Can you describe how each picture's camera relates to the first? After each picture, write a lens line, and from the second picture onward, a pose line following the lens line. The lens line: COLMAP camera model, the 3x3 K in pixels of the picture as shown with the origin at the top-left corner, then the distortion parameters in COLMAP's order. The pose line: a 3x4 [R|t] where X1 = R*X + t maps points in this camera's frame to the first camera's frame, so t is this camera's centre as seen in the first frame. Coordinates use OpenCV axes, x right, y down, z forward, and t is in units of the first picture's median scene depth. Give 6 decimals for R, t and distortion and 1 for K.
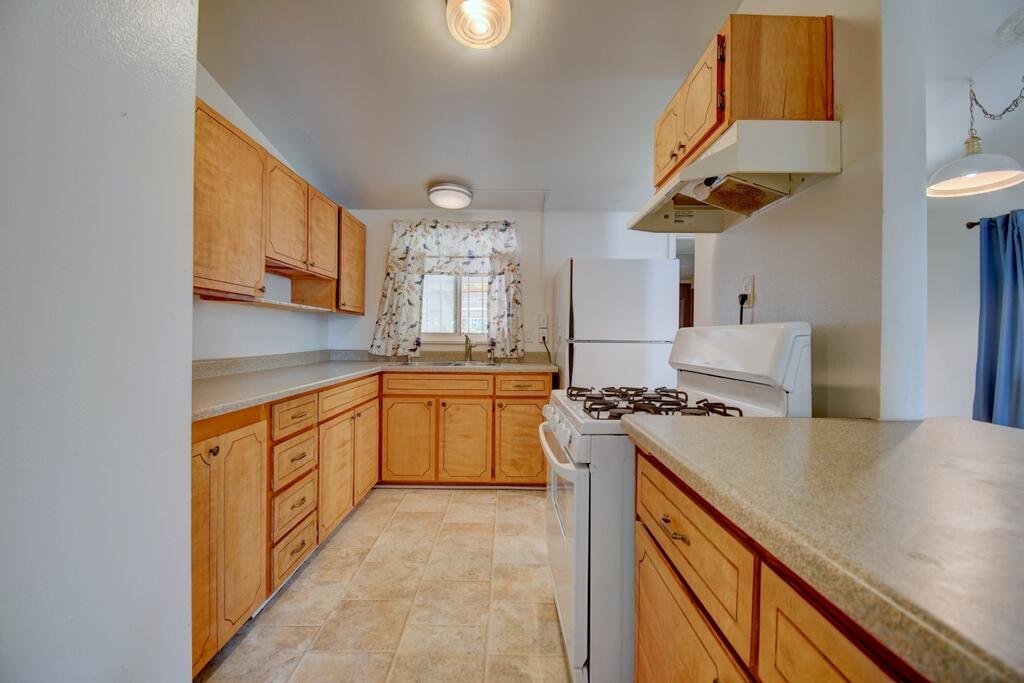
lens RADIAL K [[452.0, 0, 514.0], [0, 452.0, 339.3], [0, 0, 1]] dist [0.021601, -0.025506]
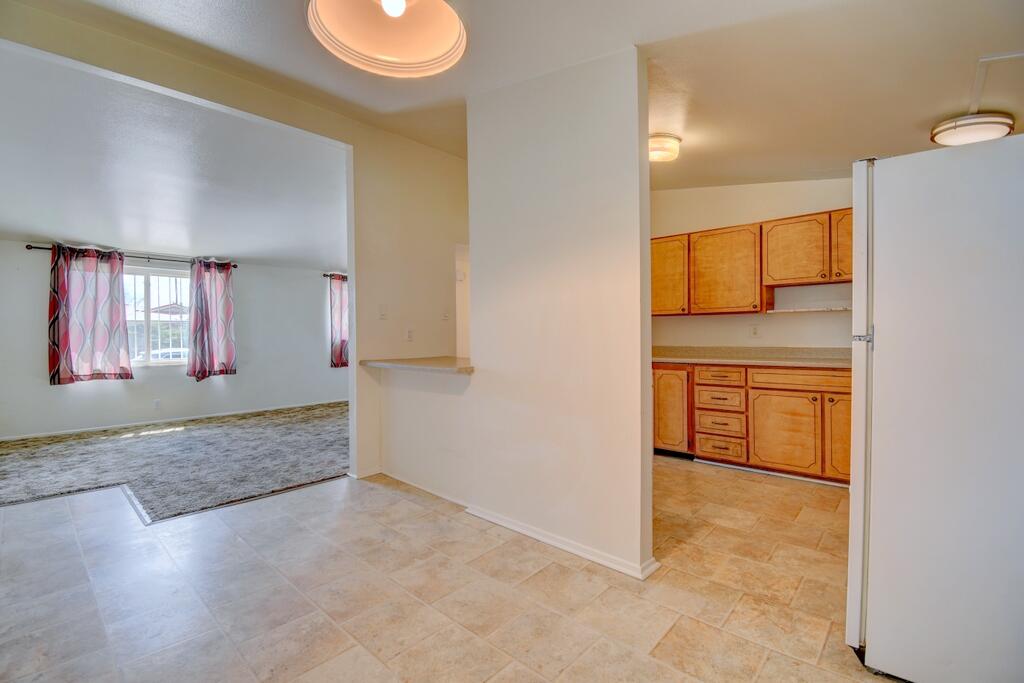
lens RADIAL K [[452.0, 0, 514.0], [0, 452.0, 339.3], [0, 0, 1]] dist [0.021601, -0.025506]
pose [[-0.676319, -0.002131, -0.736606, 1.334787], [-0.005179, 0.999985, 0.001862, 0.015880], [0.736591, 0.005074, -0.676320, 1.489272]]
